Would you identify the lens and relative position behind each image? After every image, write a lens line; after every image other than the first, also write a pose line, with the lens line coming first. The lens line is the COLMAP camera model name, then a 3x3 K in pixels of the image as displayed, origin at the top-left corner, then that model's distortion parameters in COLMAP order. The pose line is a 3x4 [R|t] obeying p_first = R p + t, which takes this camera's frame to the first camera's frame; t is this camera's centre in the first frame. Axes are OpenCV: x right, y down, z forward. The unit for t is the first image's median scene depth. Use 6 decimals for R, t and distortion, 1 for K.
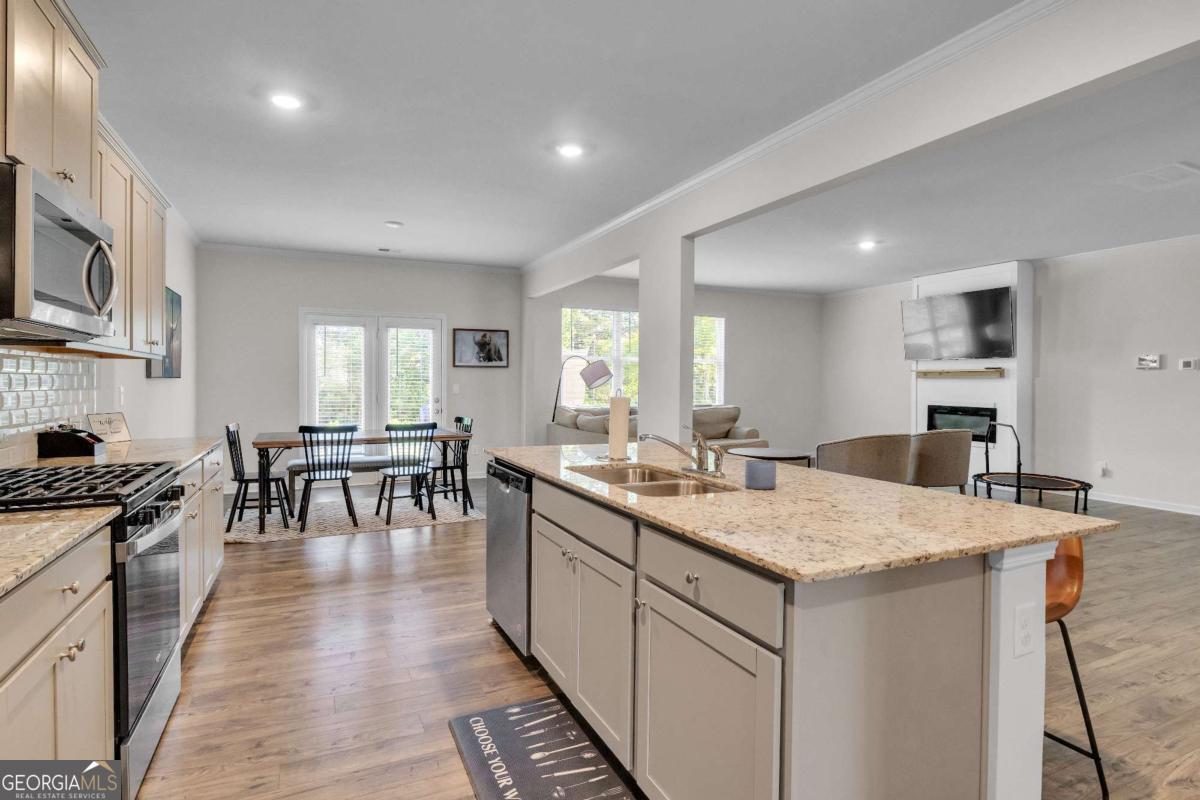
lens RADIAL K [[613.0, 0, 596.8], [0, 613.0, 383.9], [0, 0, 1]] dist [-0.001927, 0.000006]
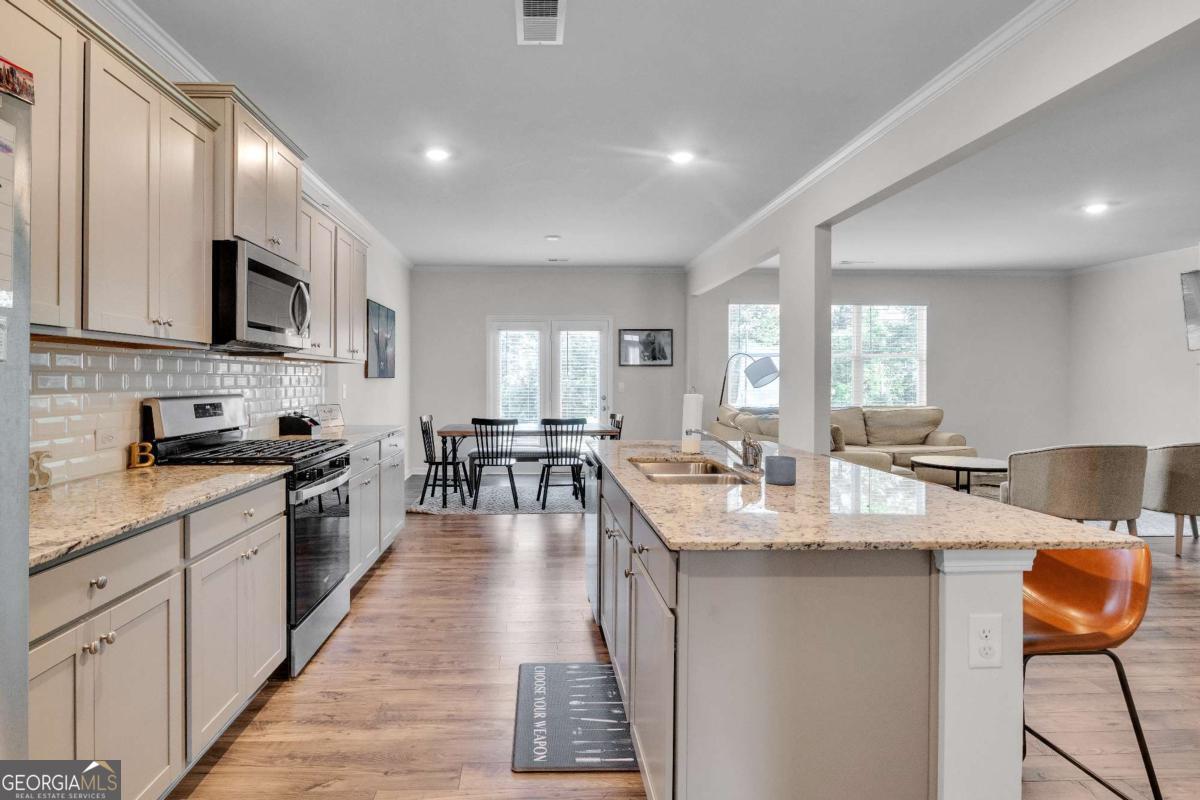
lens RADIAL K [[633.4, 0, 551.2], [0, 633.4, 374.0], [0, 0, 1]] dist [-0.002757, -0.000210]
pose [[0.915557, -0.006792, -0.402131, 0.137845], [0.001437, 0.999906, -0.013615, 0.000458], [0.402186, 0.011887, 0.915481, -0.048243]]
